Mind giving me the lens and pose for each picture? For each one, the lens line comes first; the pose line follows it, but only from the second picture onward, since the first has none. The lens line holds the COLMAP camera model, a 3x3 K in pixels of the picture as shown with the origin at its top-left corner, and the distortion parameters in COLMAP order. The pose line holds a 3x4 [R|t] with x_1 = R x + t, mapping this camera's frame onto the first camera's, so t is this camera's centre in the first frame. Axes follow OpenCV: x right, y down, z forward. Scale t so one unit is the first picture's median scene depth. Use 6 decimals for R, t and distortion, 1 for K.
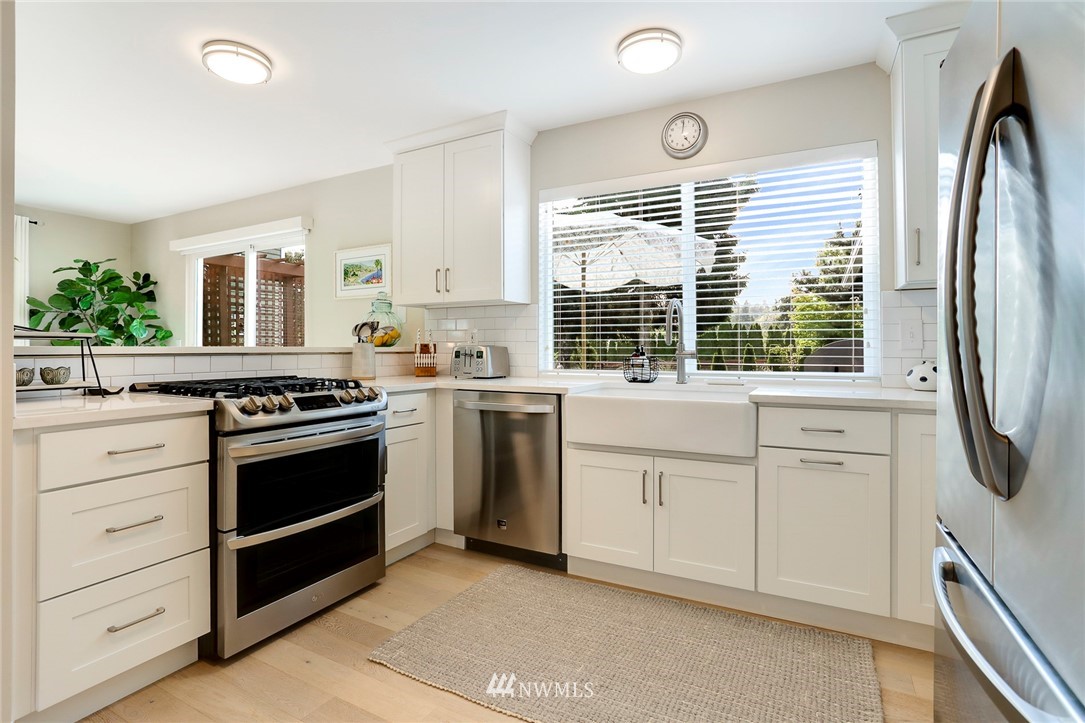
lens RADIAL K [[517.3, 0, 548.4], [0, 517.3, 354.5], [0, 0, 1]] dist [-0.052681, 0.023572]
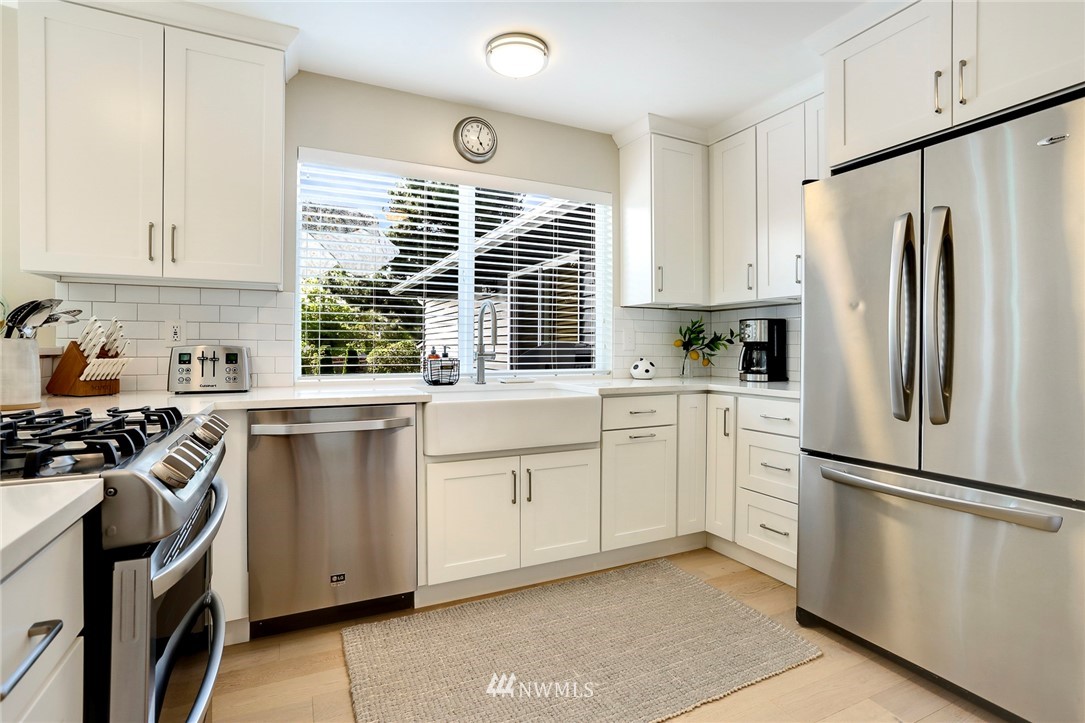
lens RADIAL K [[517.3, 0, 548.4], [0, 517.3, 354.5], [0, 0, 1]] dist [-0.052681, 0.023572]
pose [[0.598540, -0.008553, 0.801047, -0.452050], [0.007228, 0.999960, 0.005276, -0.005801], [-0.801060, 0.002632, 0.598578, 0.265349]]
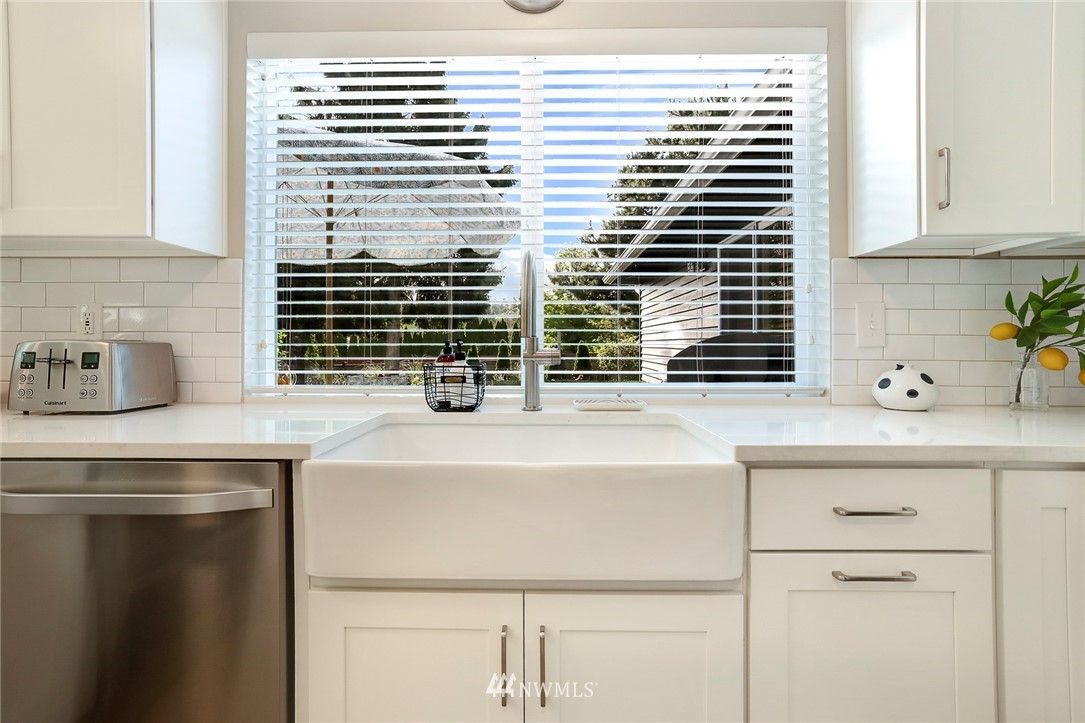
lens RADIAL K [[547.5, 0, 540.5], [0, 547.5, 342.7], [0, 0, 1]] dist [-0.043305, 0.031911]
pose [[0.899488, 0.001324, 0.436943, 0.011544], [0.005240, 0.999891, -0.013816, -0.006720], [-0.436914, 0.014717, 0.899383, 0.446781]]
